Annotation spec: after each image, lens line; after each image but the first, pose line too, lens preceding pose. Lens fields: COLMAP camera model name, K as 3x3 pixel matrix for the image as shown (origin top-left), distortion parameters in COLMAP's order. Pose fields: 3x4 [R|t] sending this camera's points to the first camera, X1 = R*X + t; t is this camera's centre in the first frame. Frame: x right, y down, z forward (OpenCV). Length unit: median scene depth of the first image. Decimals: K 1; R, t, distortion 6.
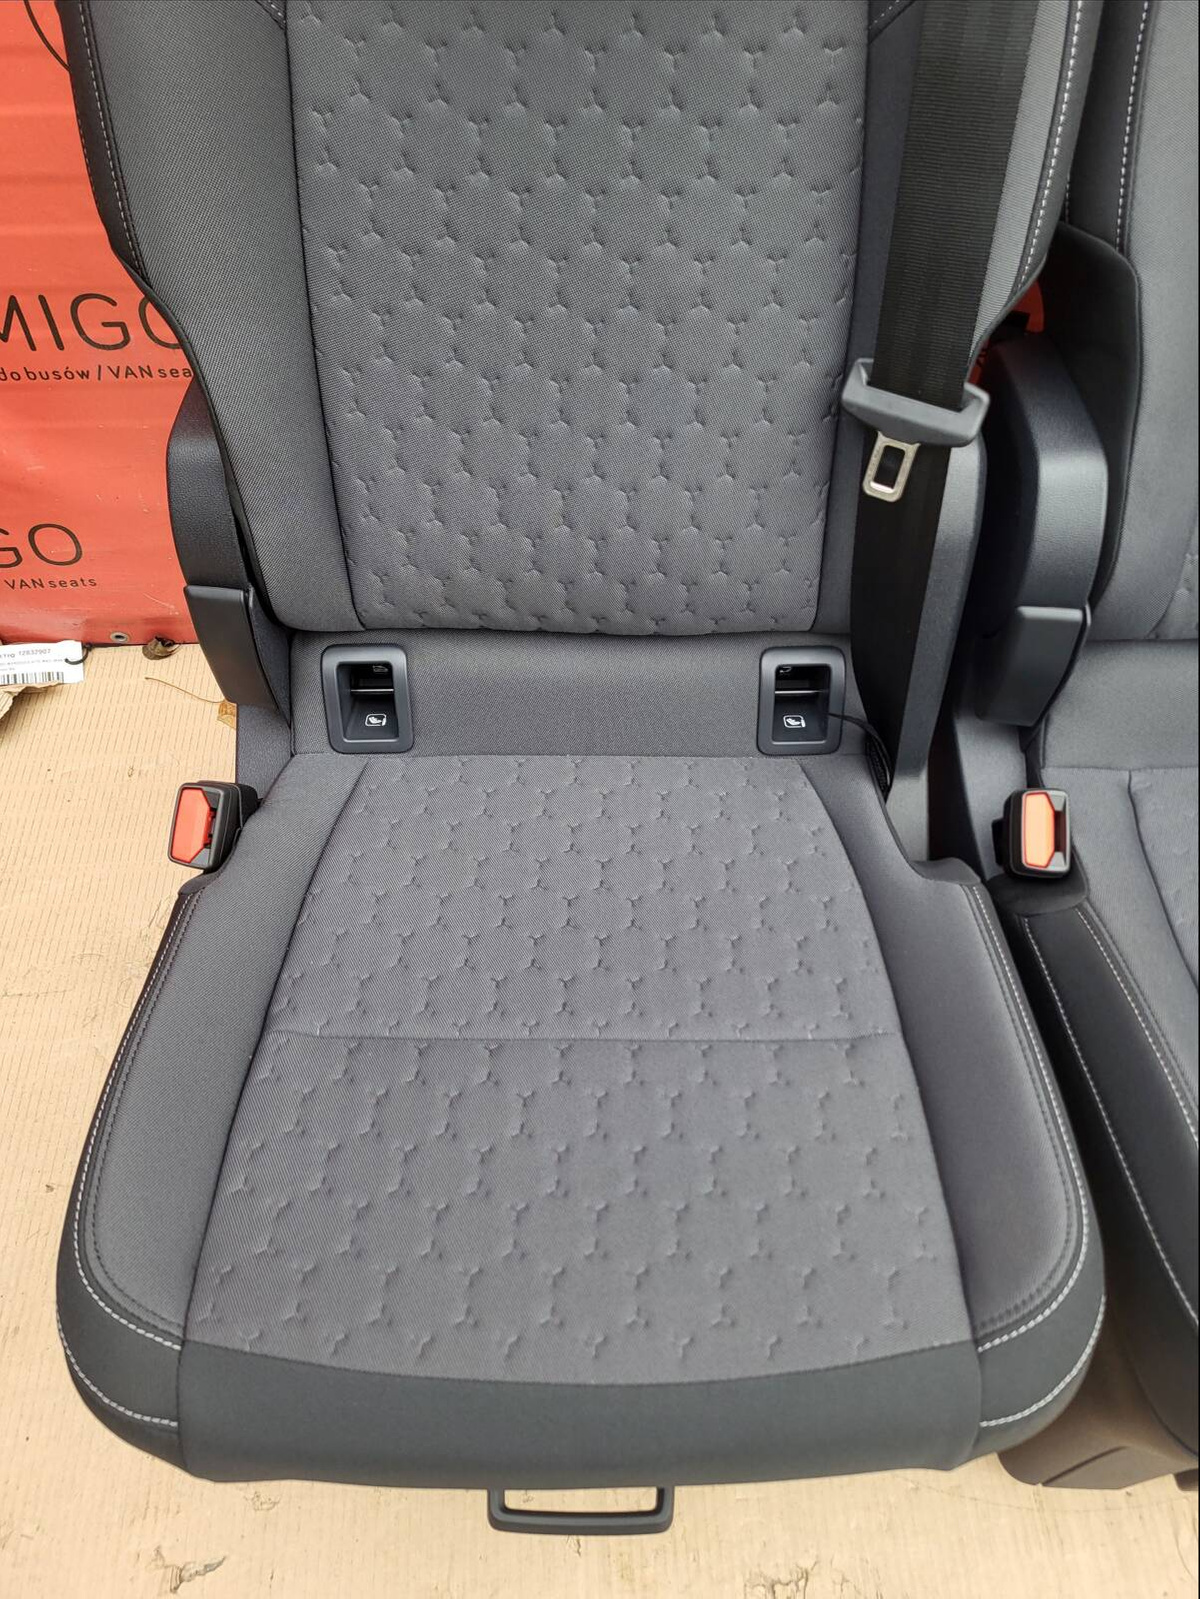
lens RADIAL K [[1225.4, 0, 601.7], [0, 1225.4, 776.4], [0, 0, 1]] dist [0.032248, -0.001538]
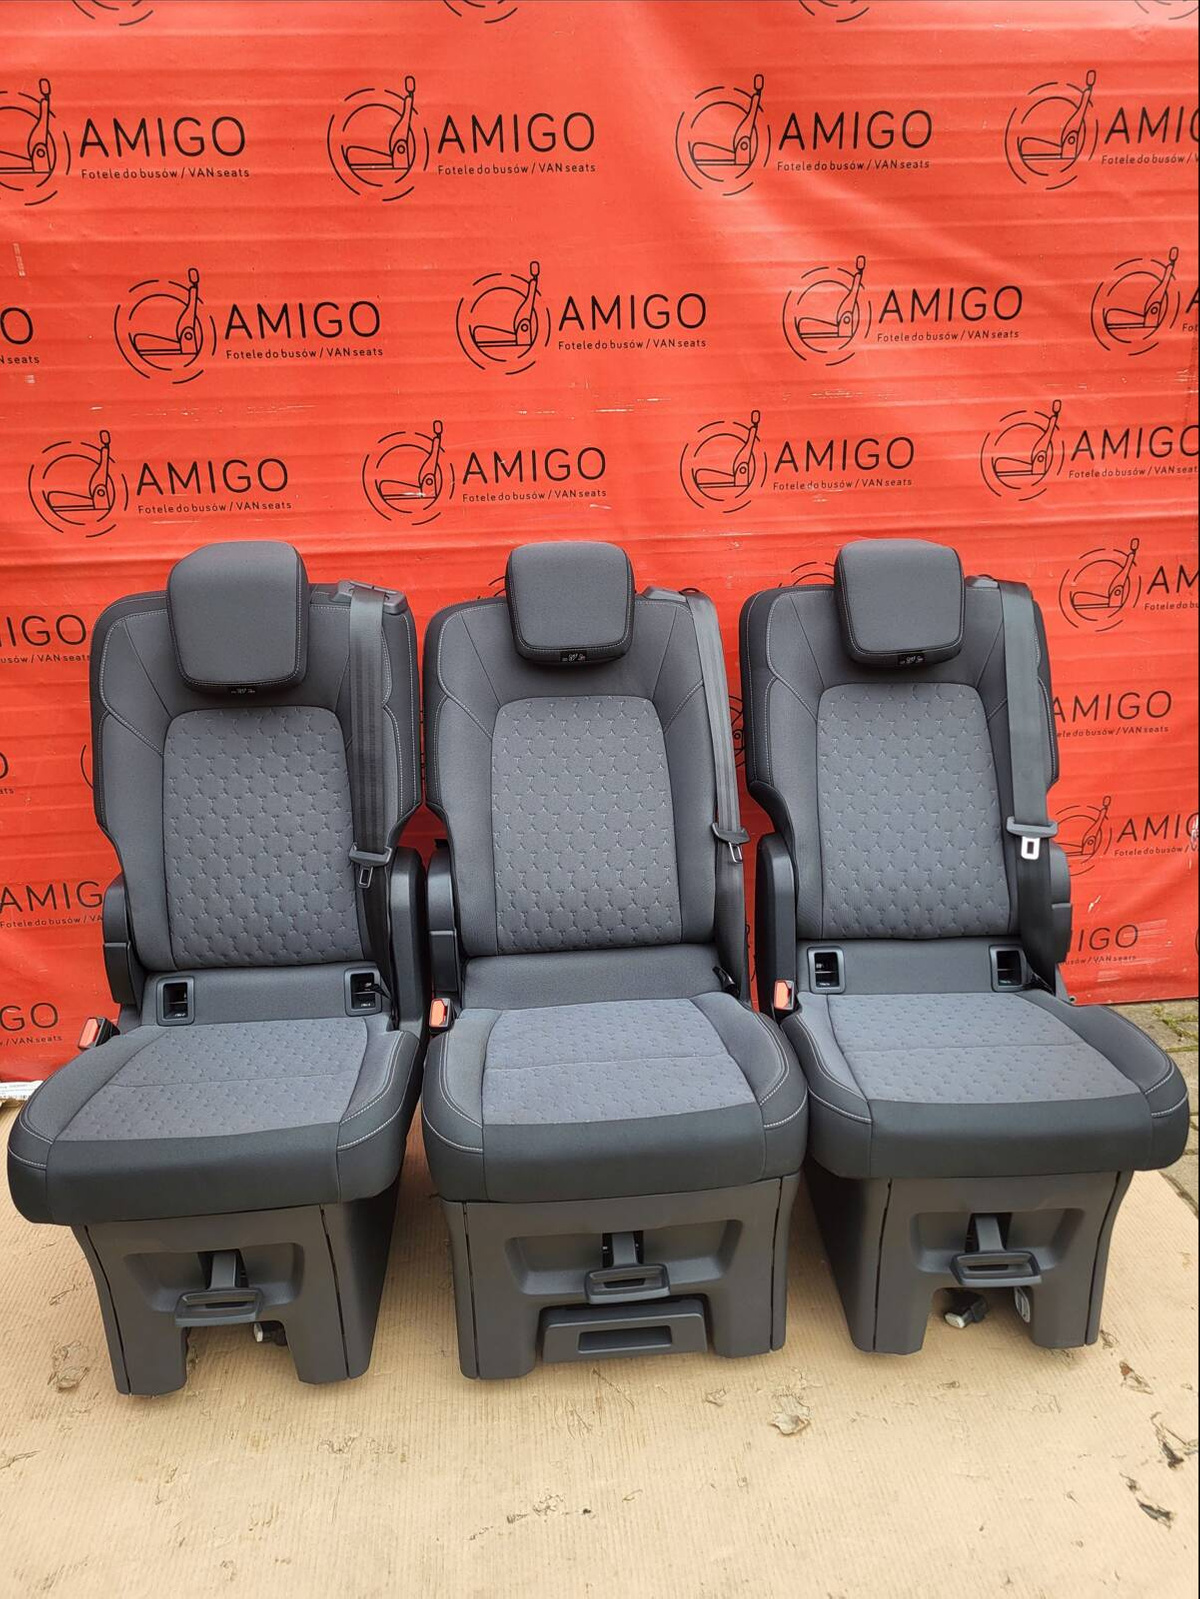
lens RADIAL K [[1192.6, 0, 608.3], [0, 1192.6, 804.2], [0, 0, 1]] dist [0.039199, -0.039969]
pose [[0.998271, -0.044049, 0.038909, 0.598888], [0.058097, 0.839700, -0.539933, 0.968455], [-0.008889, 0.541261, 0.840808, -1.207088]]
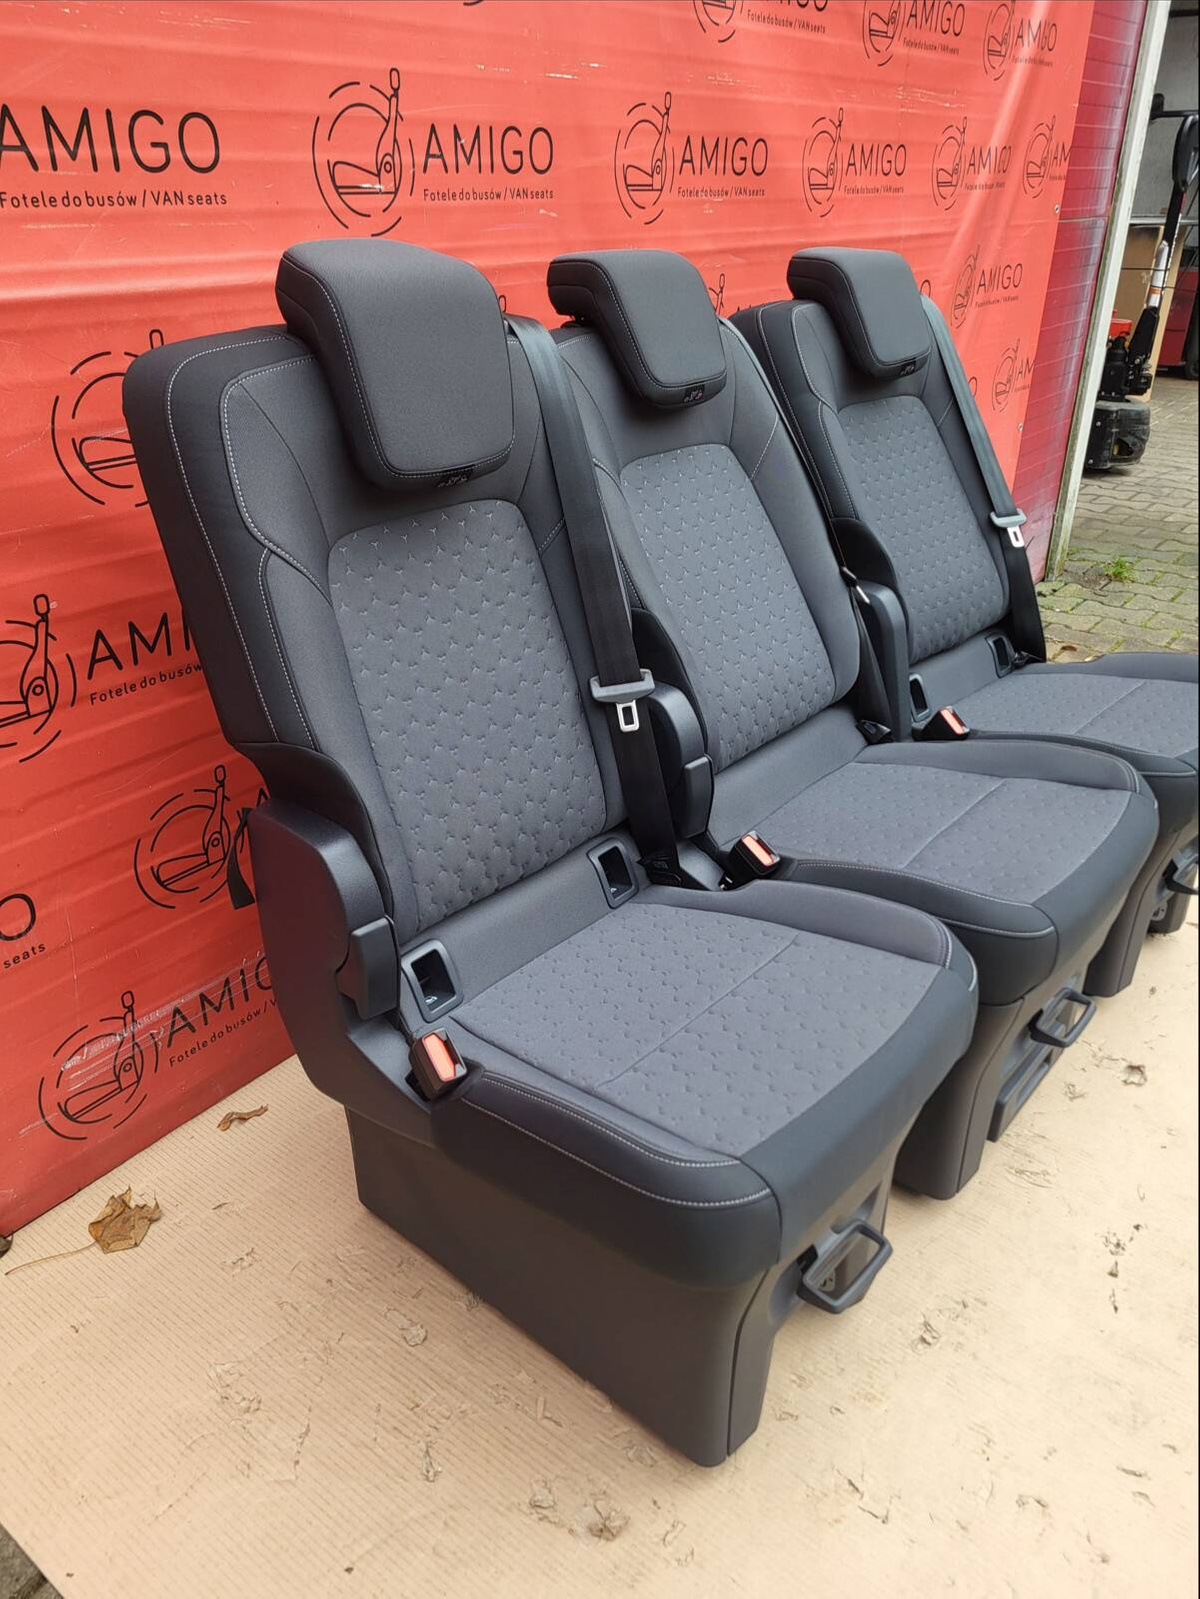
lens RADIAL K [[1192.6, 0, 608.3], [0, 1192.6, 804.2], [0, 0, 1]] dist [0.039199, -0.039969]
pose [[0.657874, -0.350495, 0.666599, -1.002172], [0.601090, 0.777629, -0.184348, 0.182575], [-0.453754, 0.521964, 0.722261, -0.307571]]
